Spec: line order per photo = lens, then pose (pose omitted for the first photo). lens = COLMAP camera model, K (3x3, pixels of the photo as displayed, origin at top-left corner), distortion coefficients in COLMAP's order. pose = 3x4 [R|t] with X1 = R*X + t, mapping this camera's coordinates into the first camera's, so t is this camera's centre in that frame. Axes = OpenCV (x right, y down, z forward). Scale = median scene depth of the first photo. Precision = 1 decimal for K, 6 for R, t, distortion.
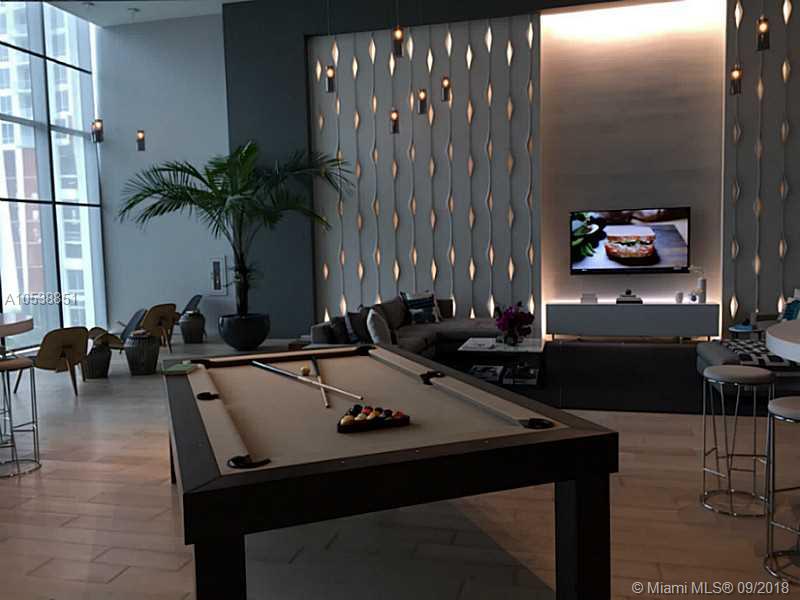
lens RADIAL K [[693.3, 0, 400.0], [0, 693.3, 300.0], [0, 0, 1]] dist [0.061641, -0.000210]
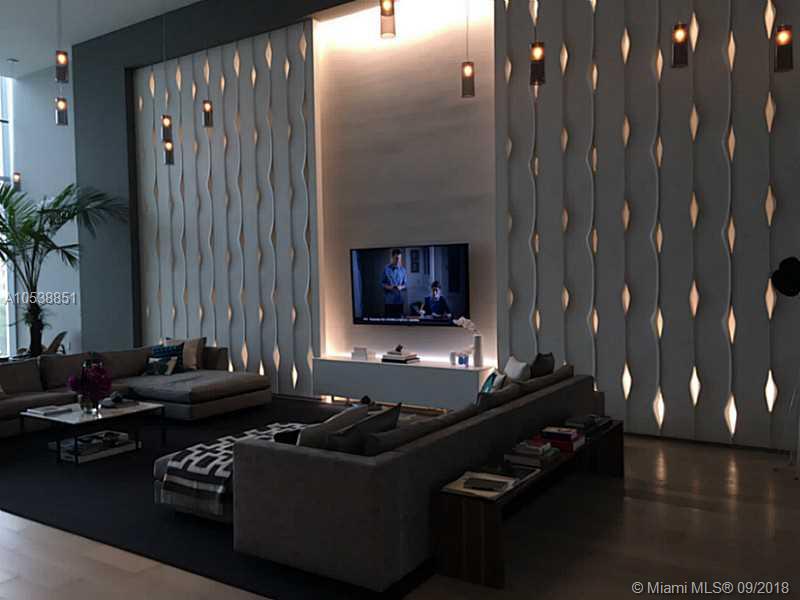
lens RADIAL K [[693.3, 0, 400.0], [0, 693.3, 300.0], [0, 0, 1]] dist [0.061641, -0.000210]
pose [[0.936182, 0.019551, -0.350972, 0.606849], [-0.032609, 0.998977, -0.031331, -0.041804], [0.350000, 0.040777, 0.935862, 0.247678]]
